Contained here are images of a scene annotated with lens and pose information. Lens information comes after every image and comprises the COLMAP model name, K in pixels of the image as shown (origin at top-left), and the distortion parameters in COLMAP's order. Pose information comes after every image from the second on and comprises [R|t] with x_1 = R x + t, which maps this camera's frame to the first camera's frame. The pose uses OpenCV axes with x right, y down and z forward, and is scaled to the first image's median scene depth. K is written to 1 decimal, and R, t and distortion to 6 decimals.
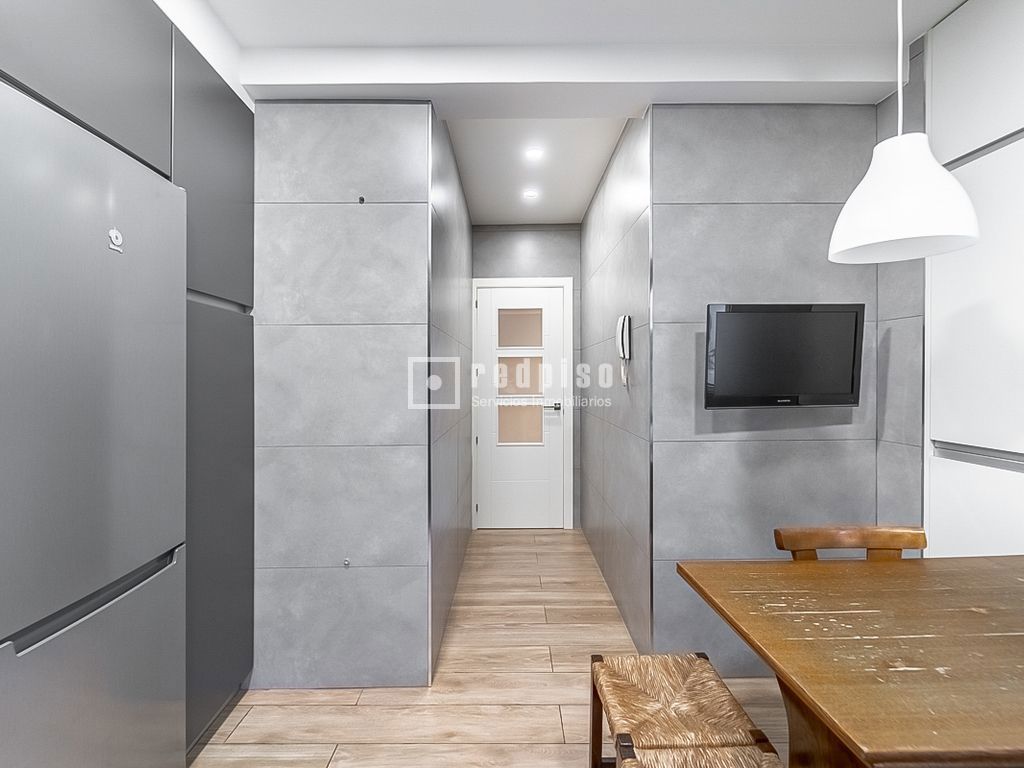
lens RADIAL K [[477.2, 0, 510.6], [0, 477.2, 370.5], [0, 0, 1]] dist [-0.000898, -0.000454]
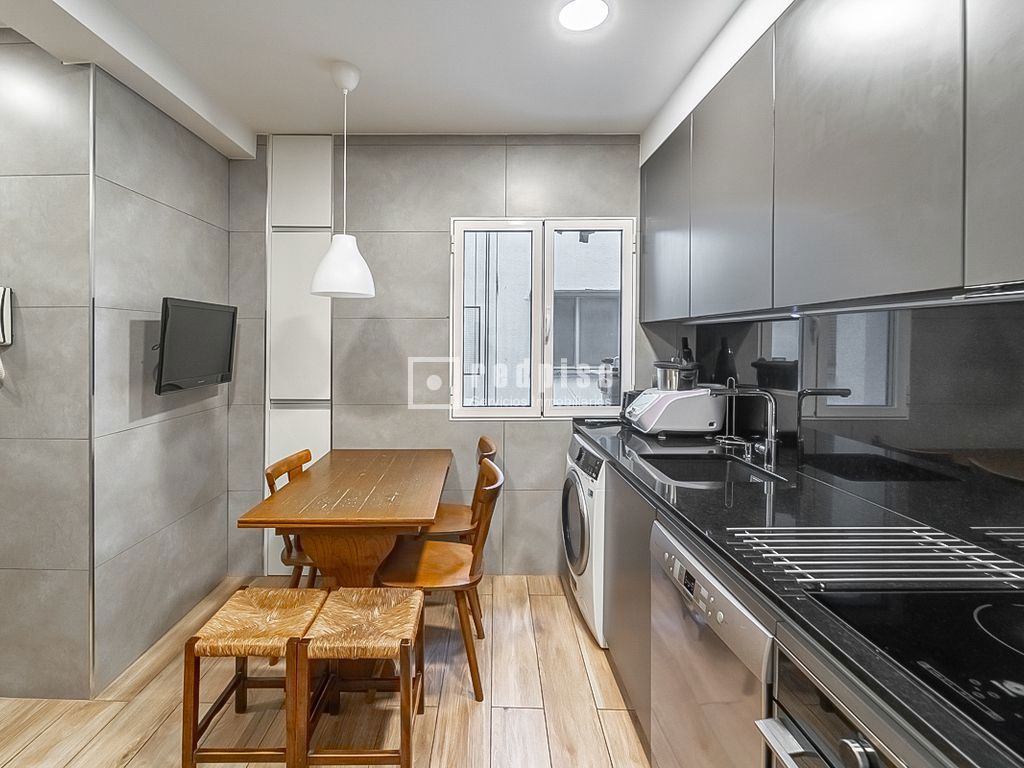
lens RADIAL K [[477.1, 0, 494.7], [0, 477.1, 342.1], [0, 0, 1]] dist [-0.001330, -0.000418]
pose [[-0.001128, 0.004722, 0.999988, -0.610164], [-0.012425, 0.999912, -0.004736, -0.038750], [-0.999922, -0.012430, -0.001069, 0.242685]]
